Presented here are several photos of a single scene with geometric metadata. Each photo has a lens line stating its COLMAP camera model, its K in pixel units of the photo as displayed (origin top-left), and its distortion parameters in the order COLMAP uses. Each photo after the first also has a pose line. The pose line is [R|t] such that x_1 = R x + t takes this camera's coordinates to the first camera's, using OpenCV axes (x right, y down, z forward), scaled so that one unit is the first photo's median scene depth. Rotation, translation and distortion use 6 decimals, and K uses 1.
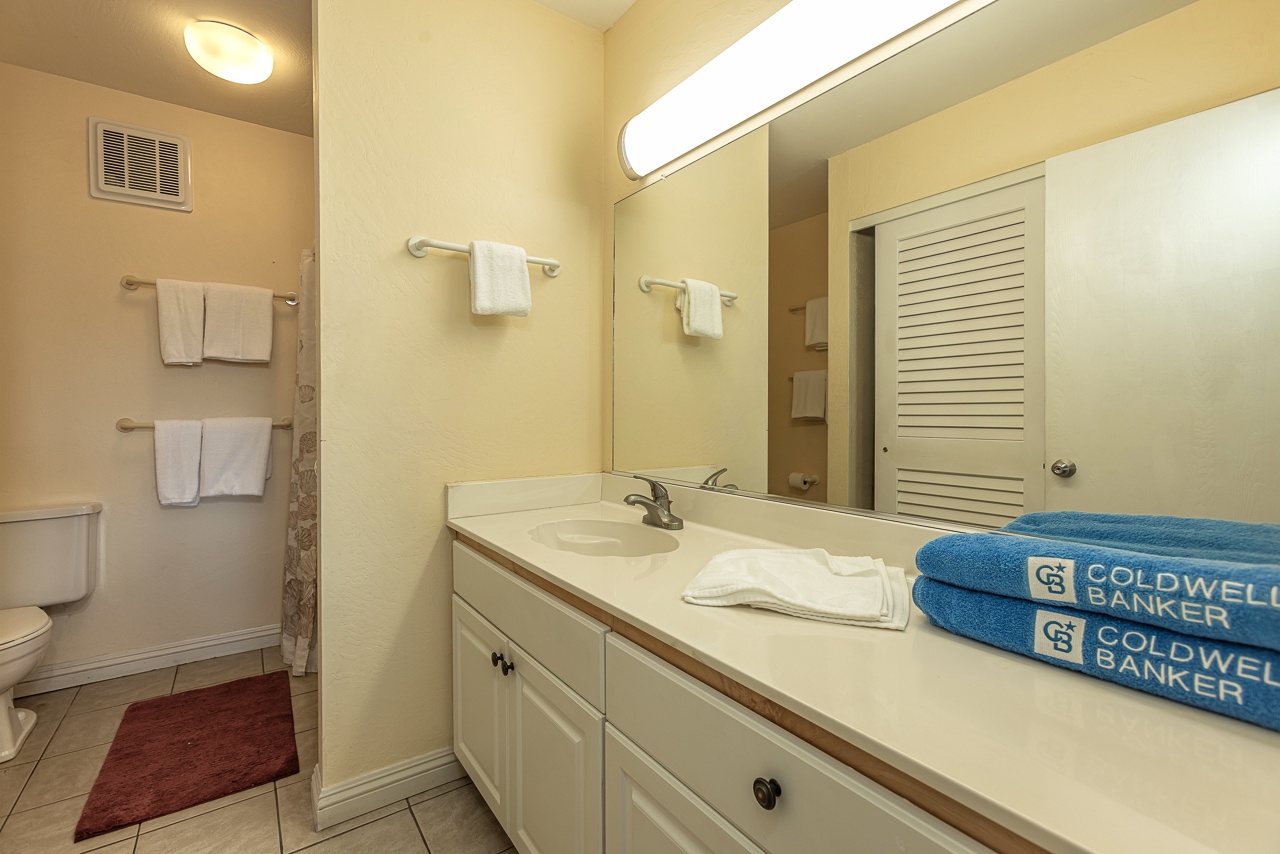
lens RADIAL K [[562.4, 0, 642.2], [0, 562.4, 418.7], [0, 0, 1]] dist [-0.014000, 0.015660]
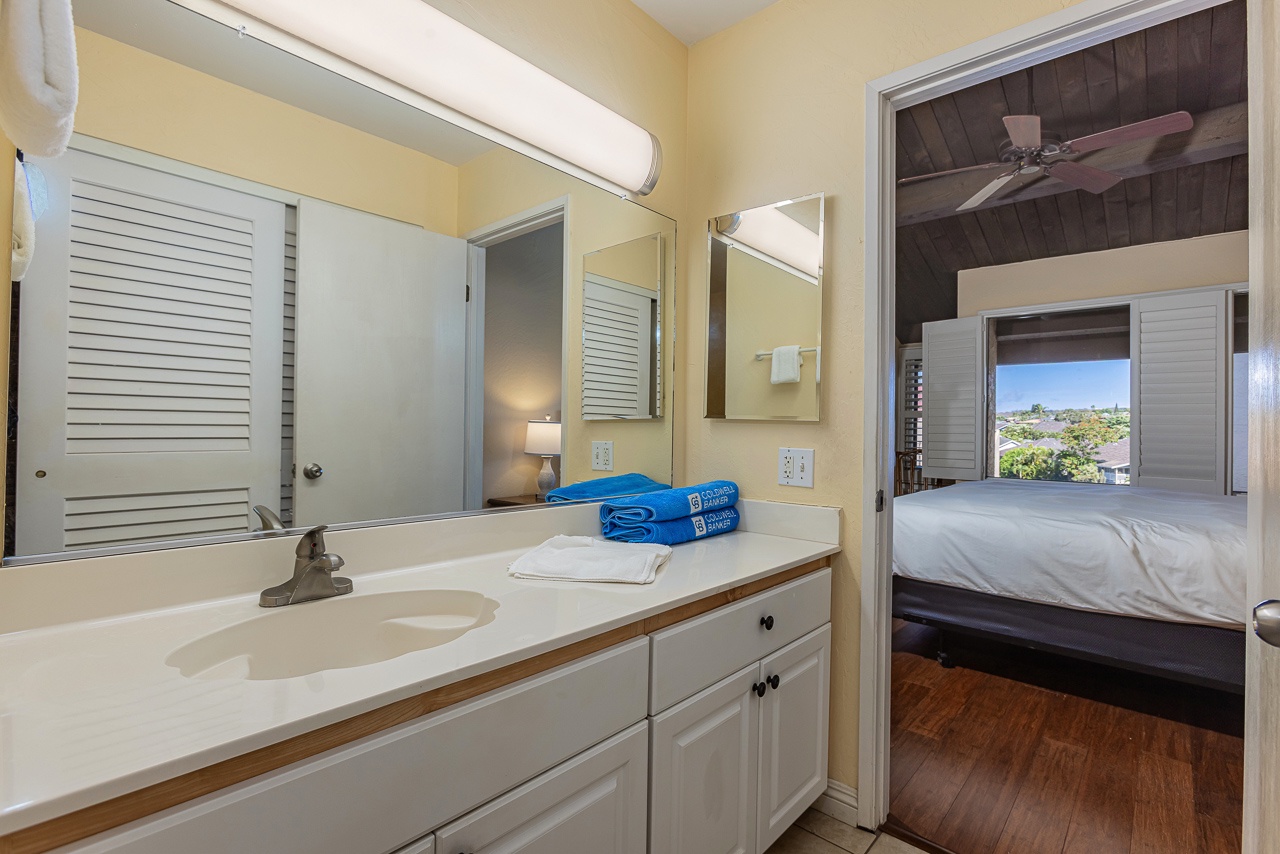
lens RADIAL K [[562.4, 0, 642.2], [0, 562.4, 418.7], [0, 0, 1]] dist [-0.014000, 0.015660]
pose [[-0.185788, 0.014744, 0.982479, -1.111633], [-0.007004, 0.999842, -0.016329, -0.016597], [-0.982565, -0.009915, -0.185655, 1.208174]]
